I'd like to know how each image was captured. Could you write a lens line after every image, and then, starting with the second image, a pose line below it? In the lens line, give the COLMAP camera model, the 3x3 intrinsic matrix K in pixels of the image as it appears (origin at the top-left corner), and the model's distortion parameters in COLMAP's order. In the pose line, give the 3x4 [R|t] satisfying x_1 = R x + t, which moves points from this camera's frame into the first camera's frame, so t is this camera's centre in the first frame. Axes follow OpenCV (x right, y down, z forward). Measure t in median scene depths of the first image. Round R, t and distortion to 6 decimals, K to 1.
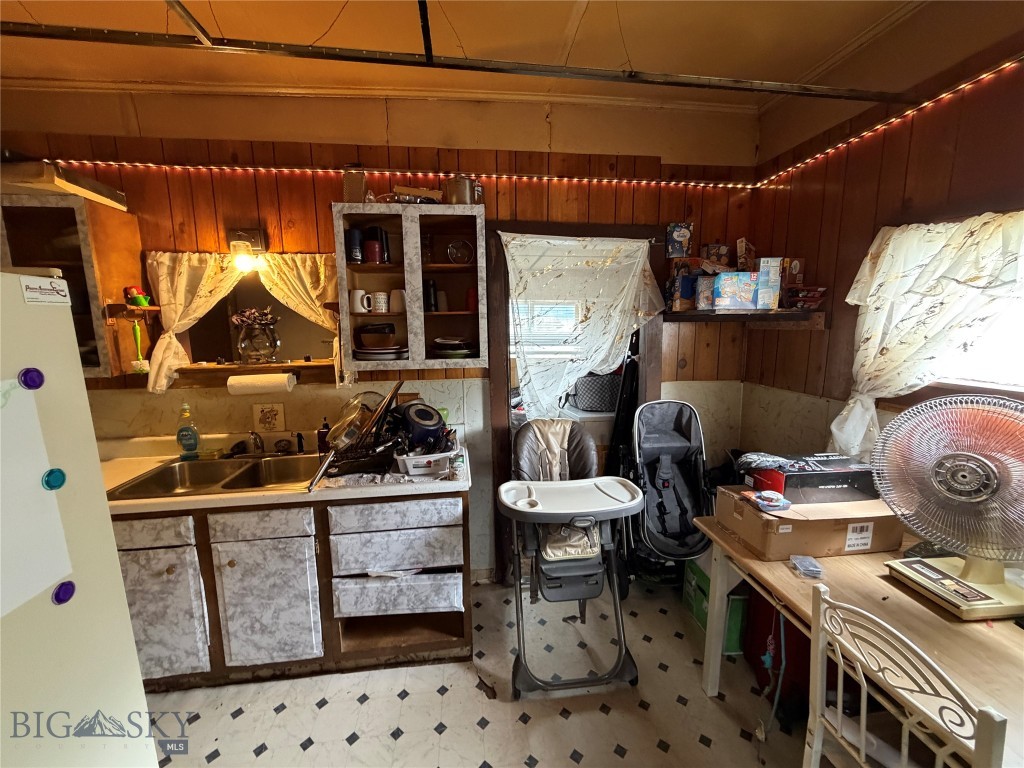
lens RADIAL K [[407.1, 0, 514.1], [0, 407.1, 388.0], [0, 0, 1]] dist [-0.003231, -0.000186]
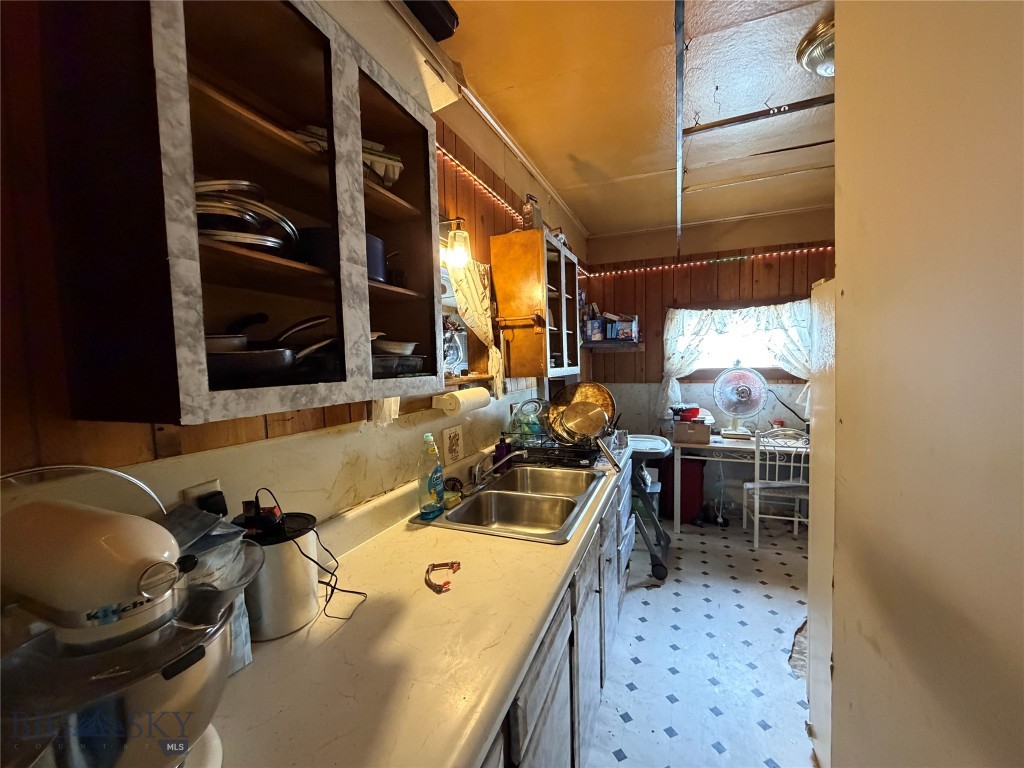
lens RADIAL K [[407.1, 0, 513.7], [0, 407.1, 388.6], [0, 0, 1]] dist [-0.003231, -0.000186]
pose [[0.495843, -0.051738, 0.866870, -1.634237], [0.153911, 0.987656, -0.029089, 0.006152], [-0.854664, 0.147845, 0.497686, 0.631265]]
